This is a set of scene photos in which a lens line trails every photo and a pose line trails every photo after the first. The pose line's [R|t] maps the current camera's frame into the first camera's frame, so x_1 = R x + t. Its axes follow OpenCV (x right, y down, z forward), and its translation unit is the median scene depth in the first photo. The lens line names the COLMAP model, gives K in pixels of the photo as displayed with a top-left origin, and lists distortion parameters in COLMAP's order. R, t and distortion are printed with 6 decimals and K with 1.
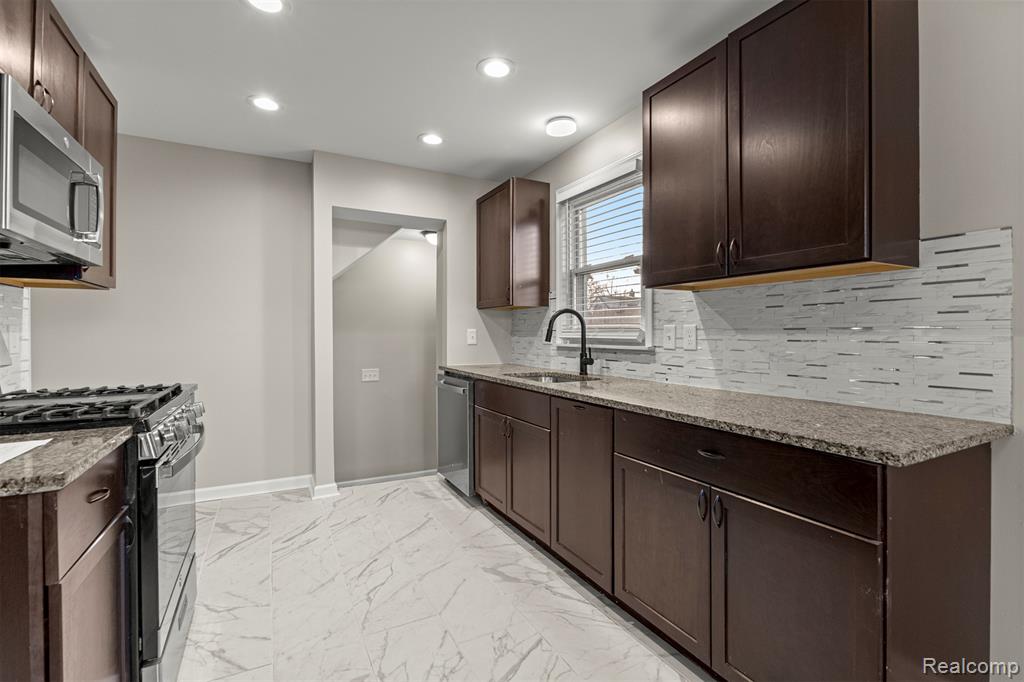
lens RADIAL K [[460.4, 0, 519.0], [0, 460.4, 335.4], [0, 0, 1]] dist [-0.003009, -0.000367]
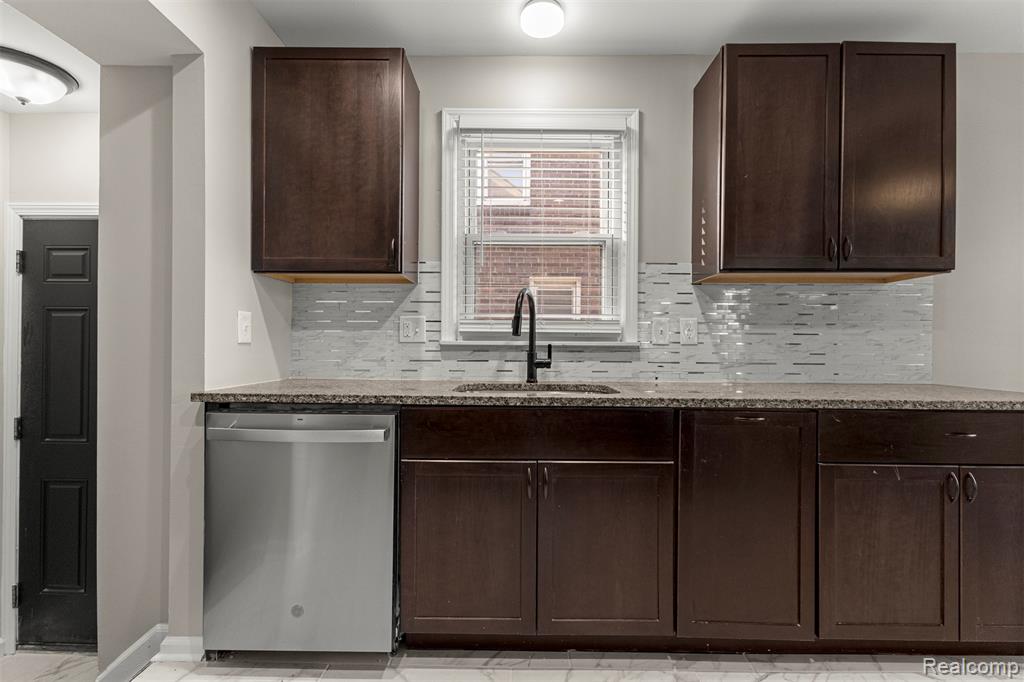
lens RADIAL K [[446.4, 0, 512.5], [0, 446.4, 342.3], [0, 0, 1]] dist [0.011918, -0.001979]
pose [[0.487351, 0.010769, 0.873140, -0.589197], [-0.003055, 0.999939, -0.010628, 0.036196], [-0.873201, 0.002512, 0.487354, 0.833862]]
